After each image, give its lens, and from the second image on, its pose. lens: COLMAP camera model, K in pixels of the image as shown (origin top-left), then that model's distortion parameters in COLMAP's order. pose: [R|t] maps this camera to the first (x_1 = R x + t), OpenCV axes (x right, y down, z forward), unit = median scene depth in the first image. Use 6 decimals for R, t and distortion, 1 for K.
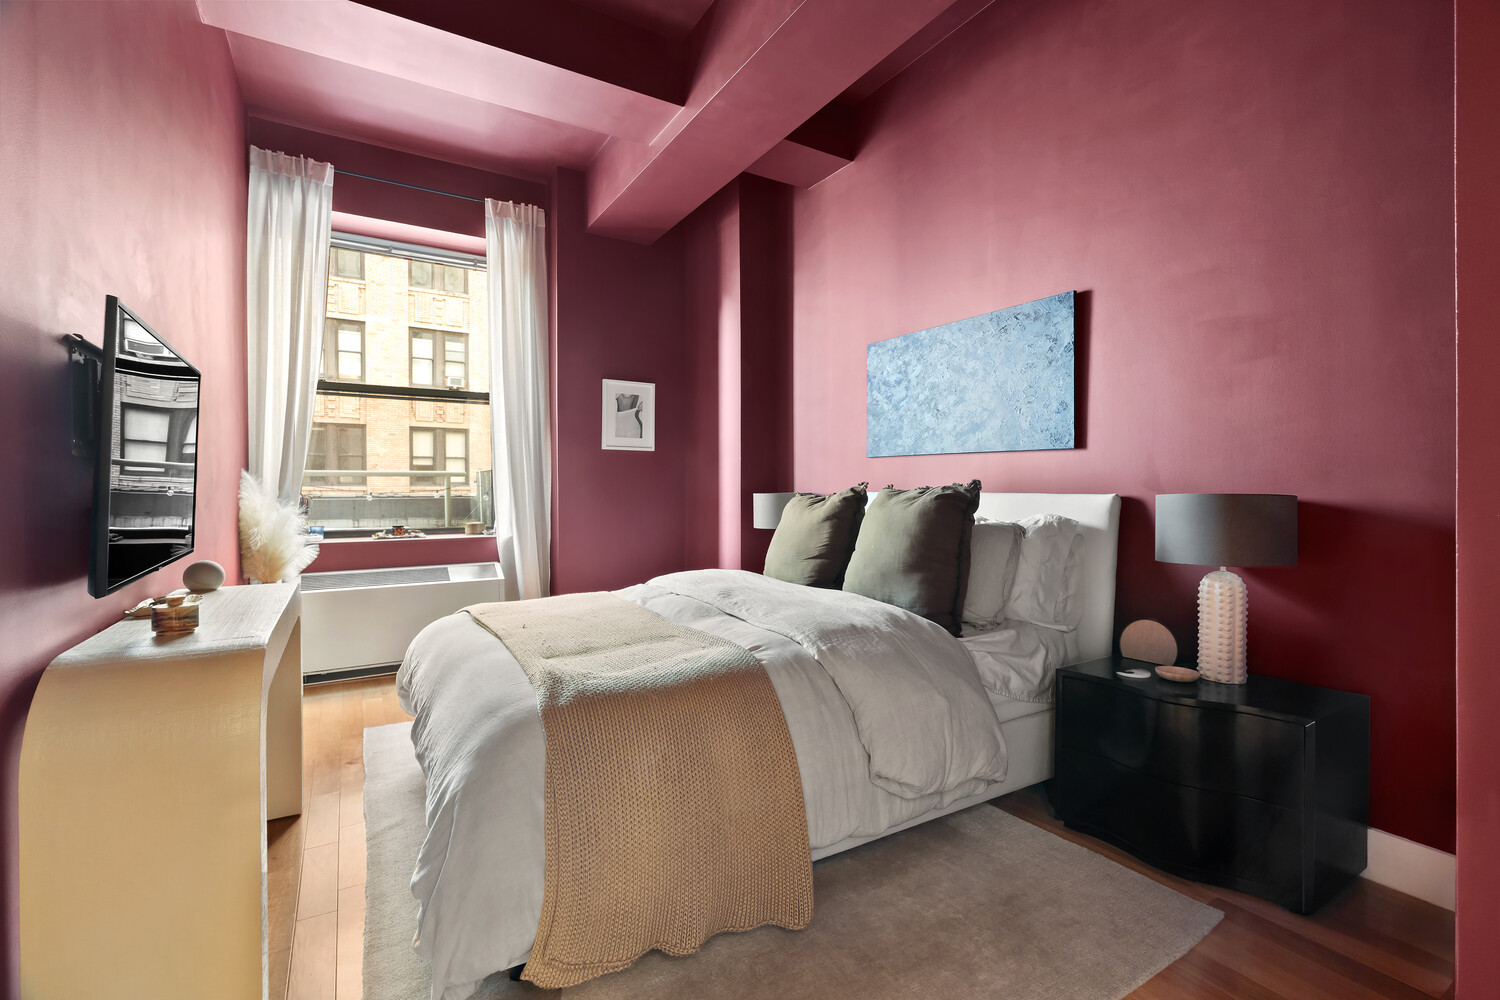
lens RADIAL K [[676.1, 0, 750.0], [0, 676.1, 500.0], [0, 0, 1]] dist [0.001206, 0.000252]
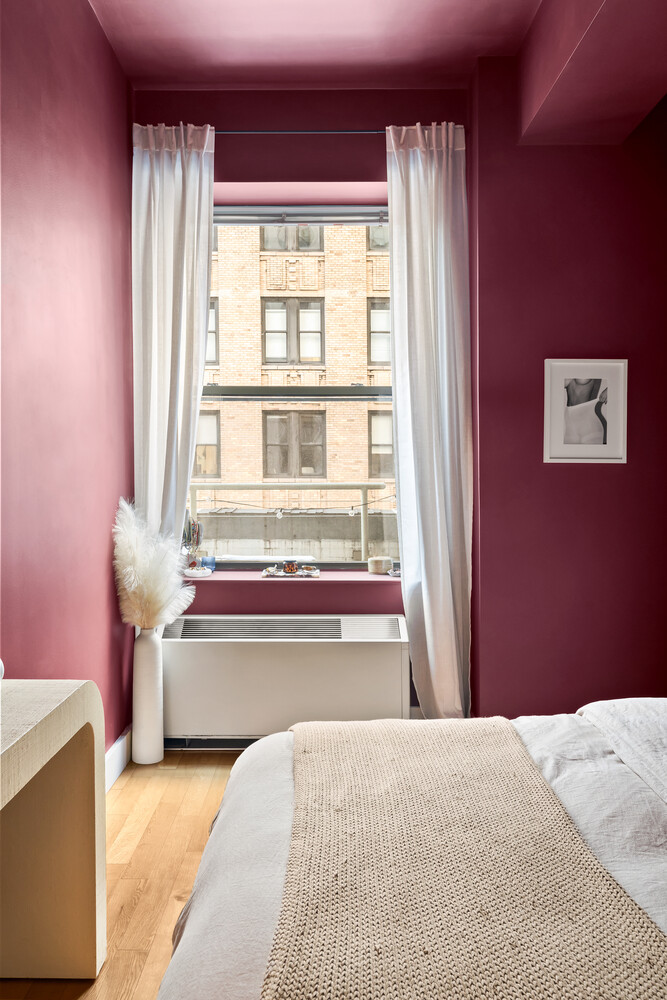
lens RADIAL K [[817.8, 0, 332.0], [0, 817.8, 485.9], [0, 0, 1]] dist [0.007121, 0.003245]
pose [[0.855814, 0.009799, -0.517191, 0.024525], [-0.006082, 0.999942, 0.008883, -0.059992], [0.517248, -0.004457, 0.855824, 0.196705]]
